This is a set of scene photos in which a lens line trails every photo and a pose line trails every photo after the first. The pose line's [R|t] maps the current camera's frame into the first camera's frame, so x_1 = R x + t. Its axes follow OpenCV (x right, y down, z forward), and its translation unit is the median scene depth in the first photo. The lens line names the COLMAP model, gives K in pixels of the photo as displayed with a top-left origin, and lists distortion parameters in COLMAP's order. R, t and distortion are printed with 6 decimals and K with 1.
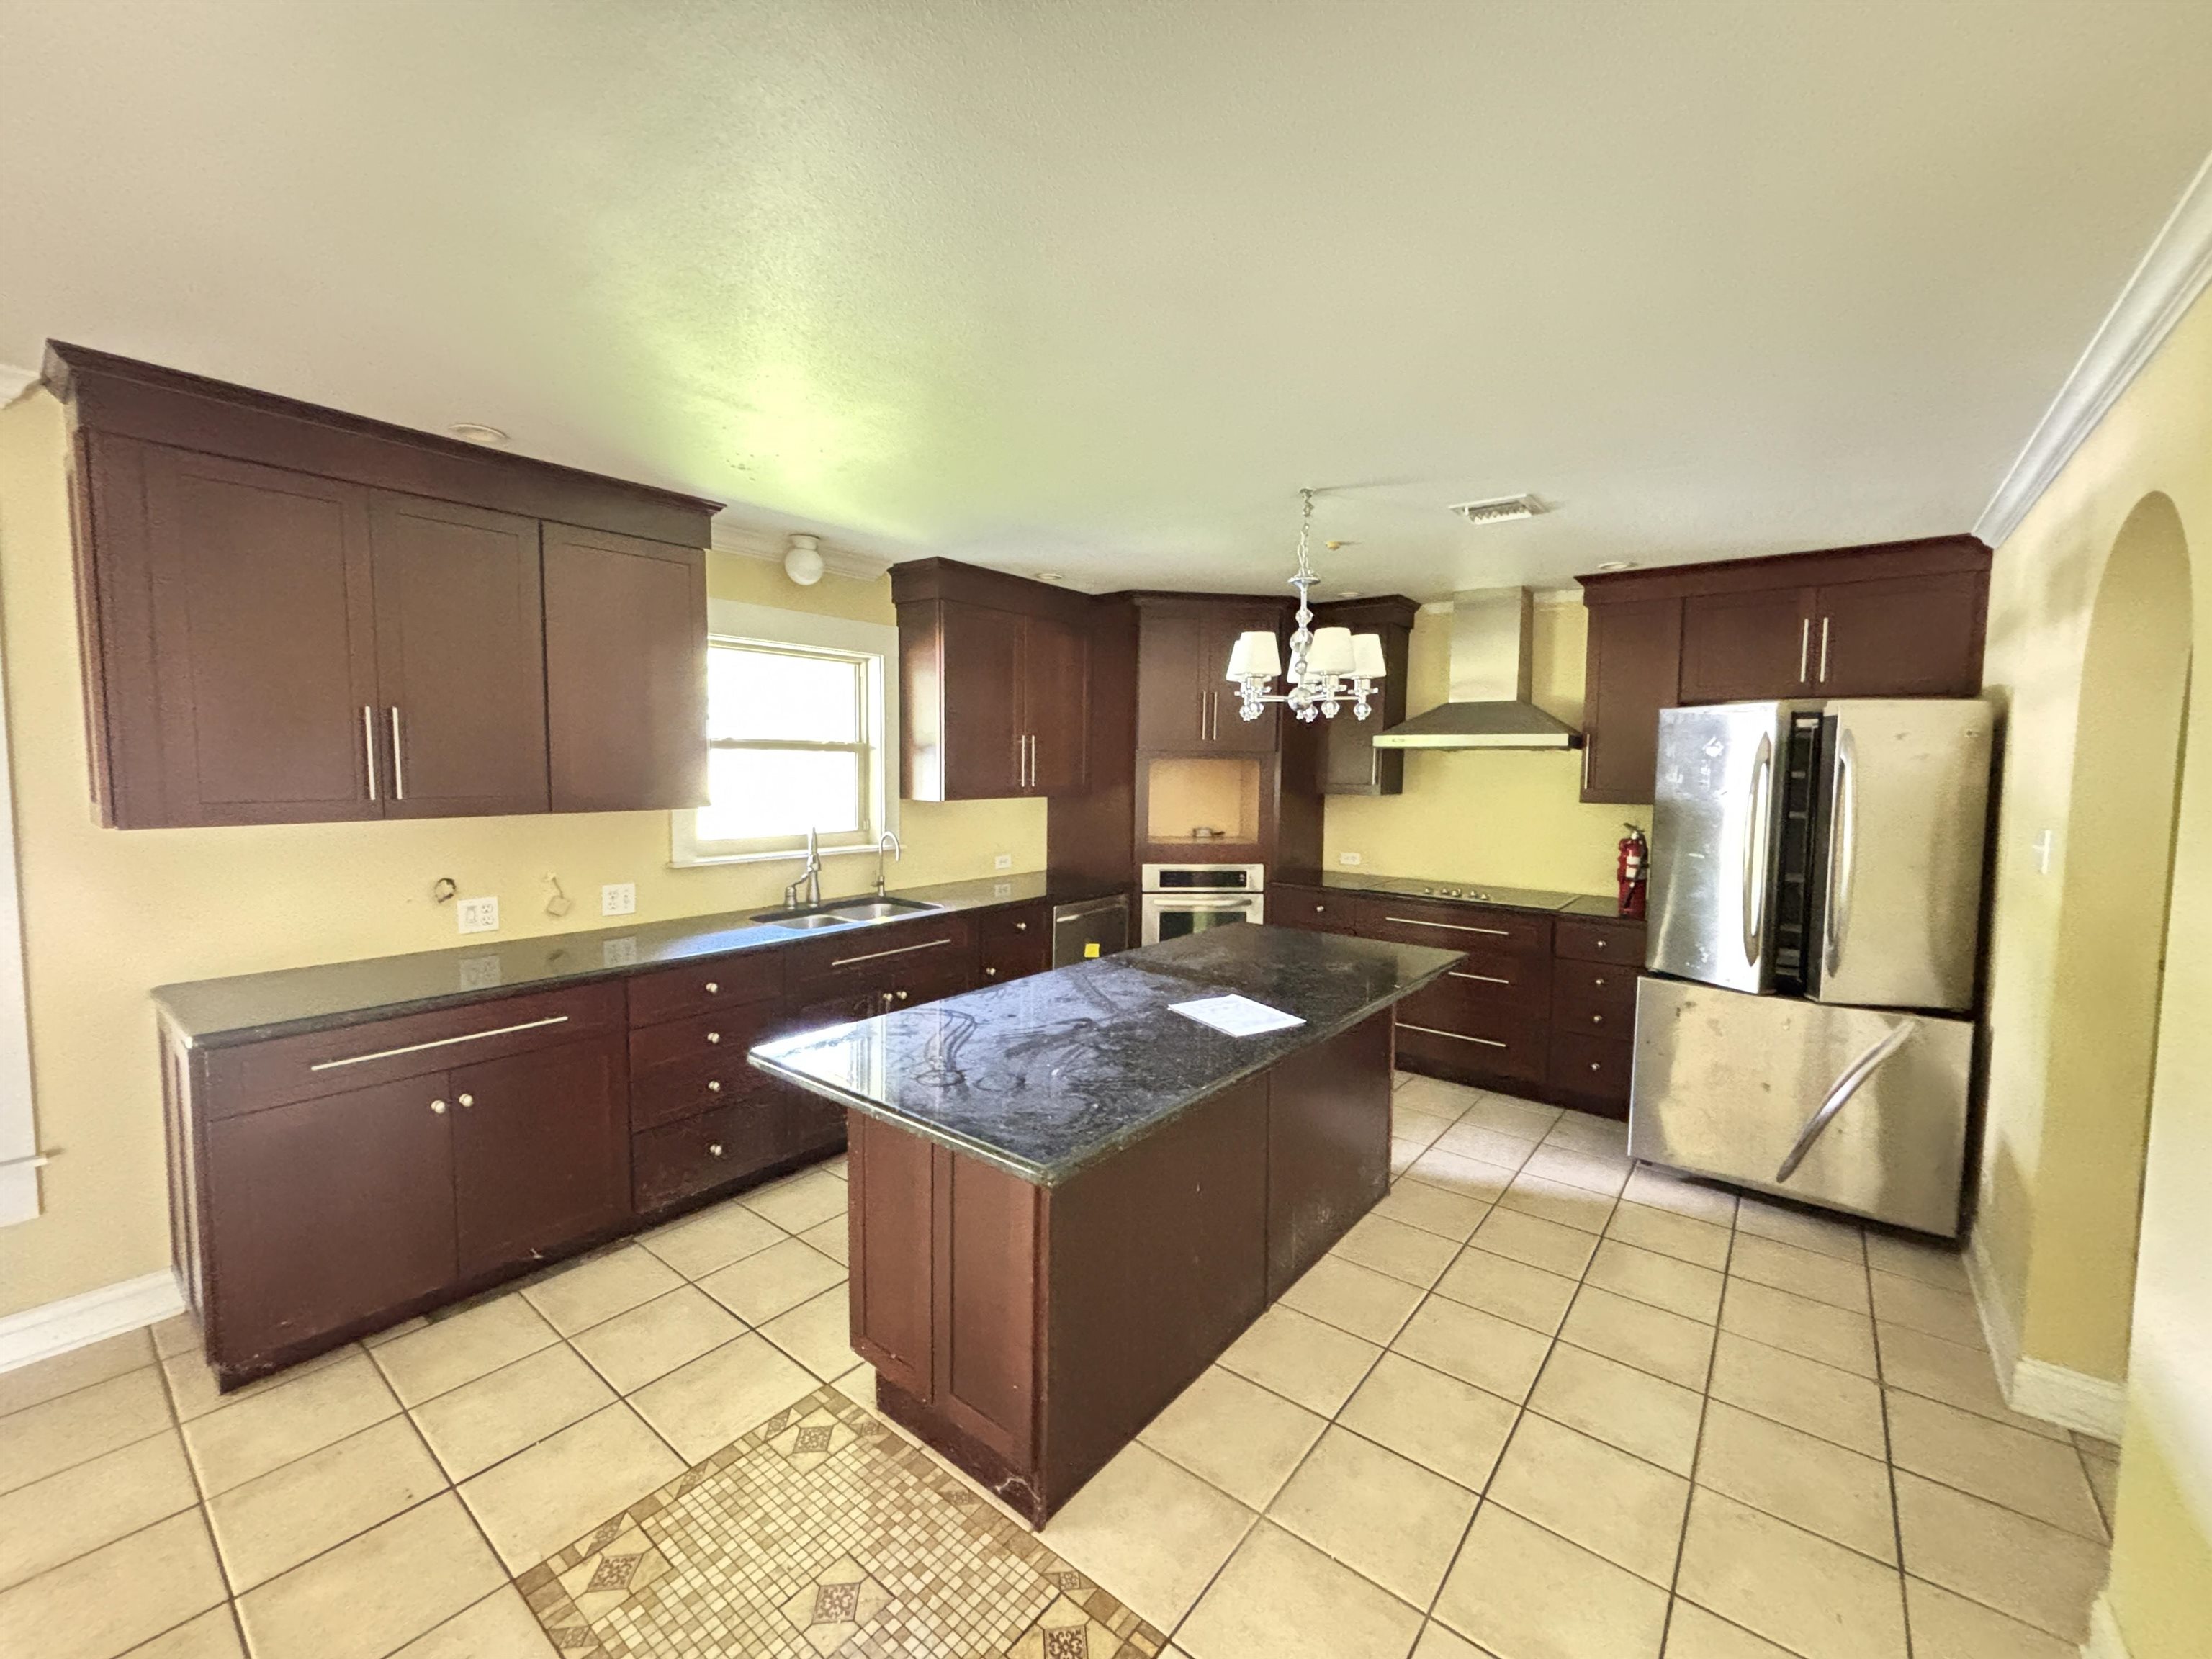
lens RADIAL K [[892.6, 0, 1106.0], [0, 892.6, 829.5], [0, 0, 1]] dist [0.001536, -0.000498]
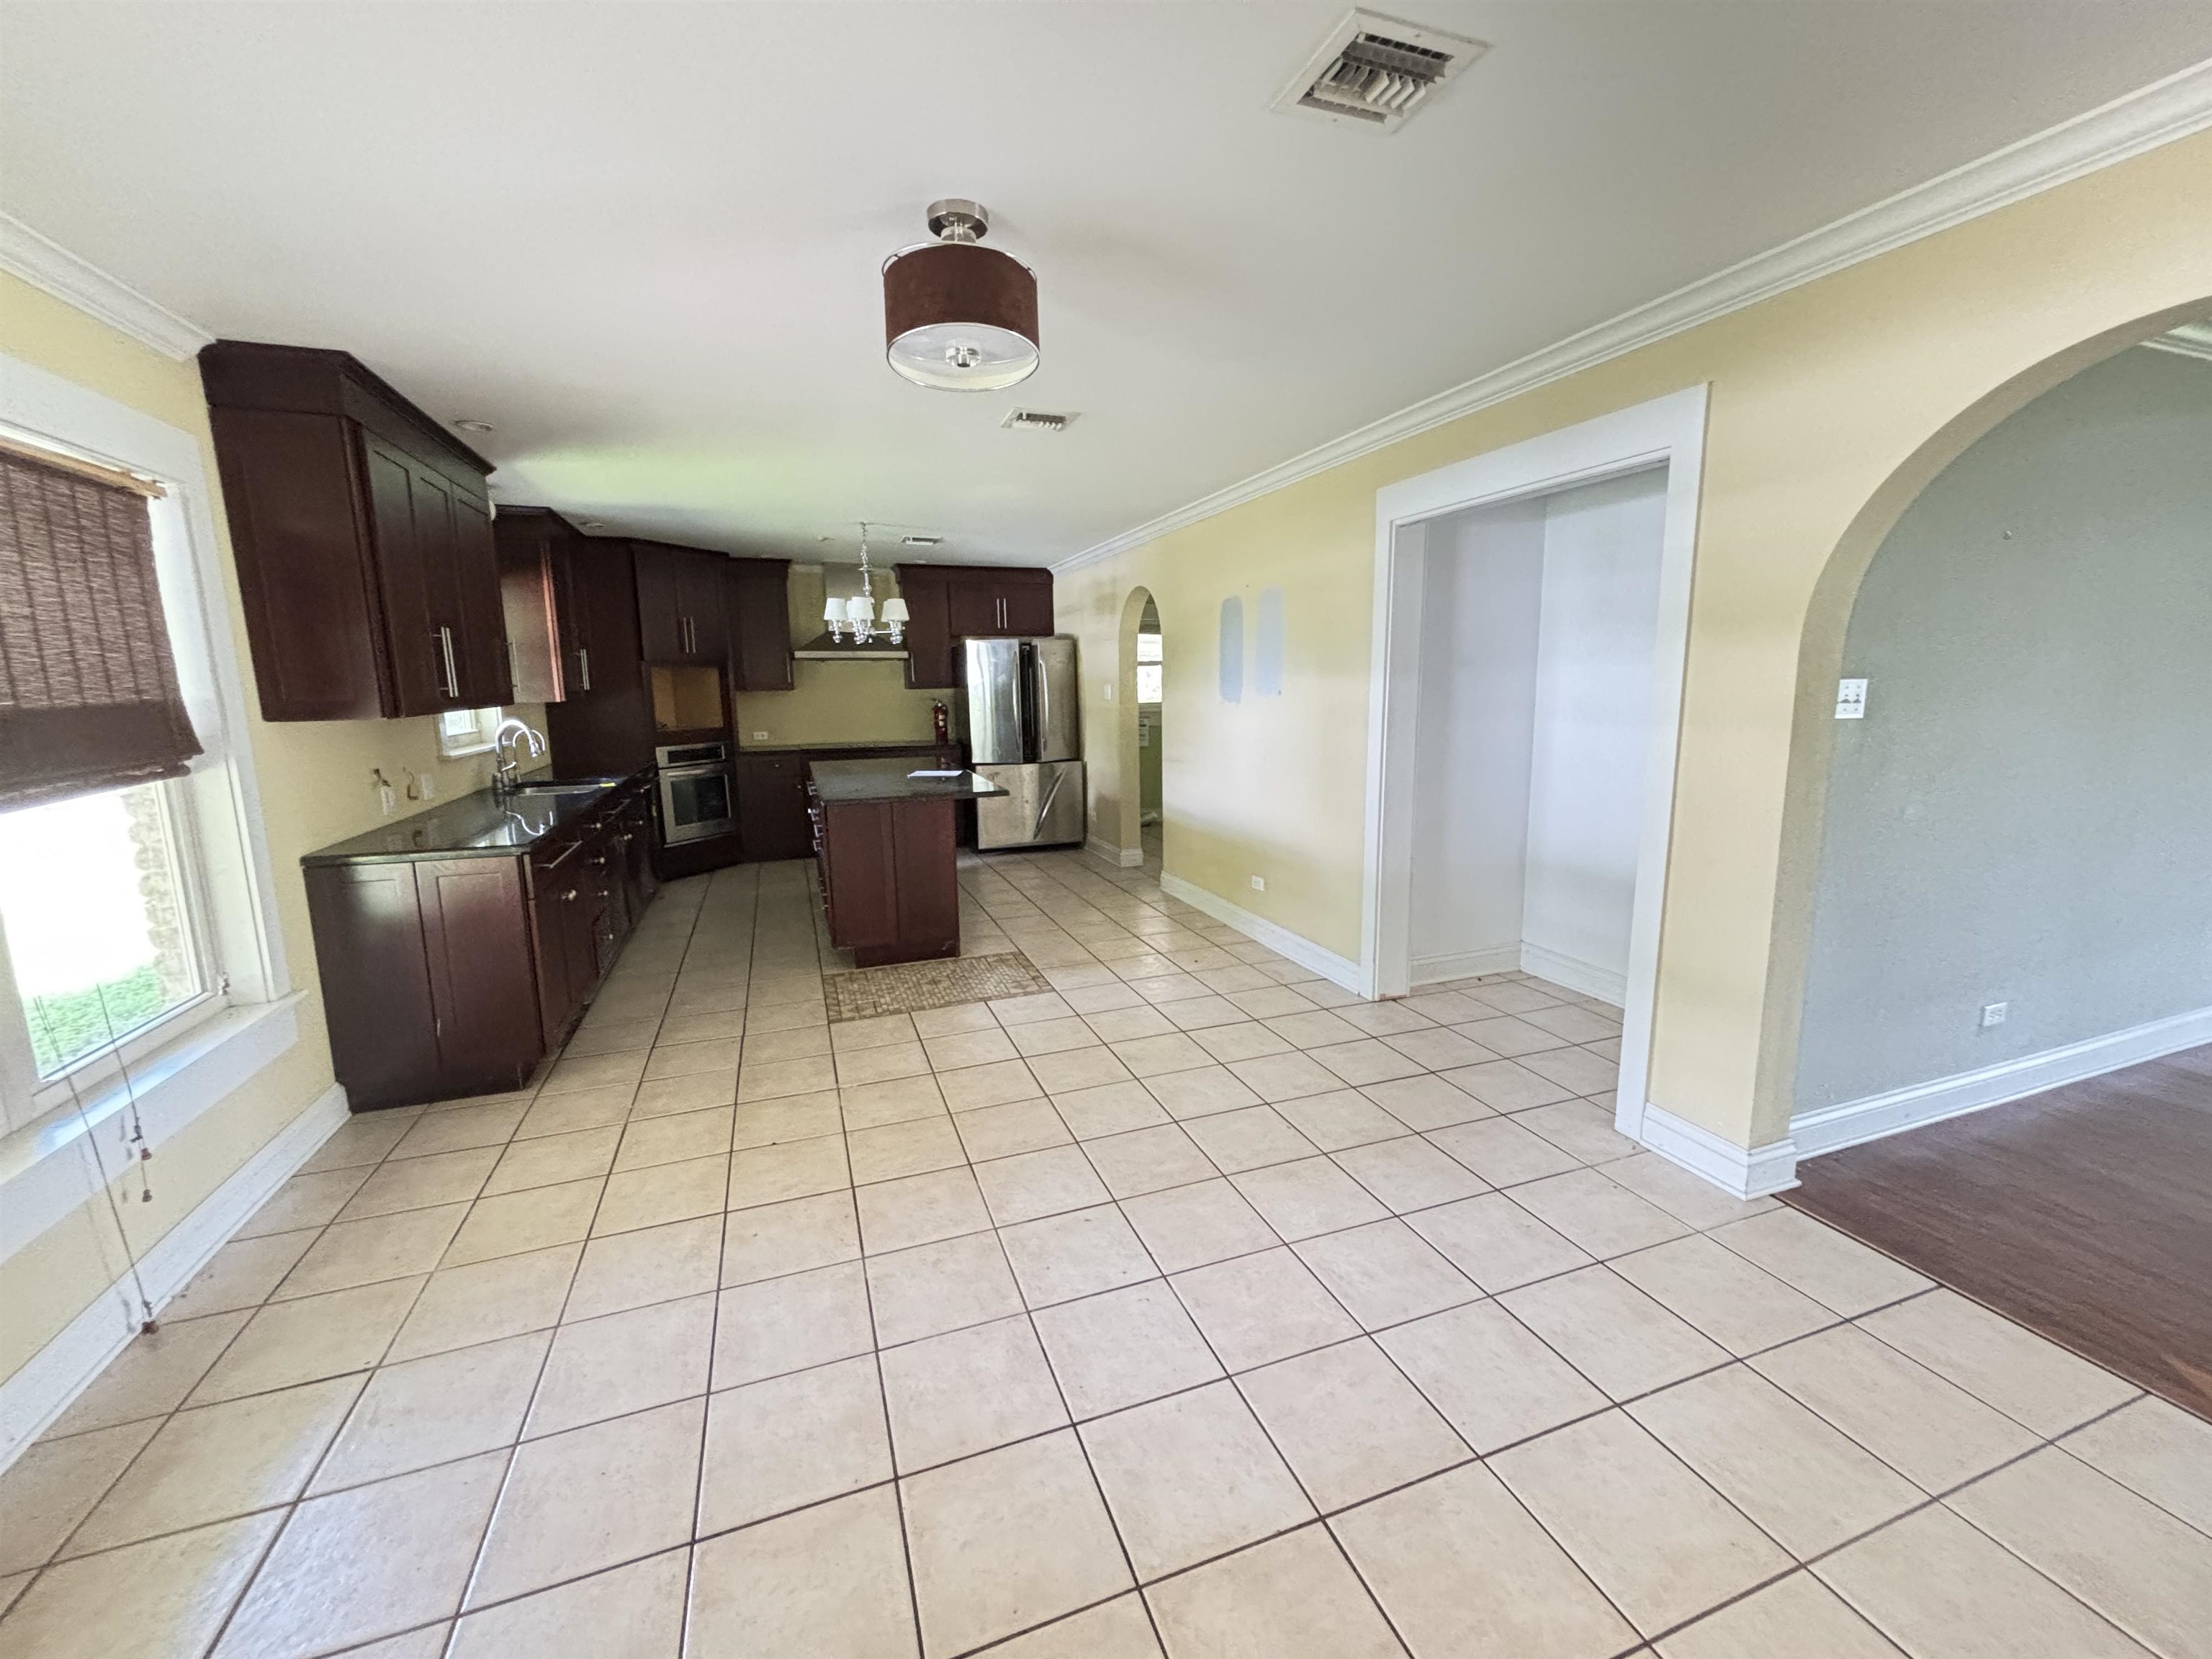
lens RADIAL K [[892.6, 0, 1106.0], [0, 892.6, 829.5], [0, 0, 1]] dist [0.001536, -0.000498]
pose [[0.522913, -0.158008, 0.837613, -0.959346], [0.086402, 0.987433, 0.132330, 0.053258], [-0.847996, 0.003175, 0.529993, -0.361165]]
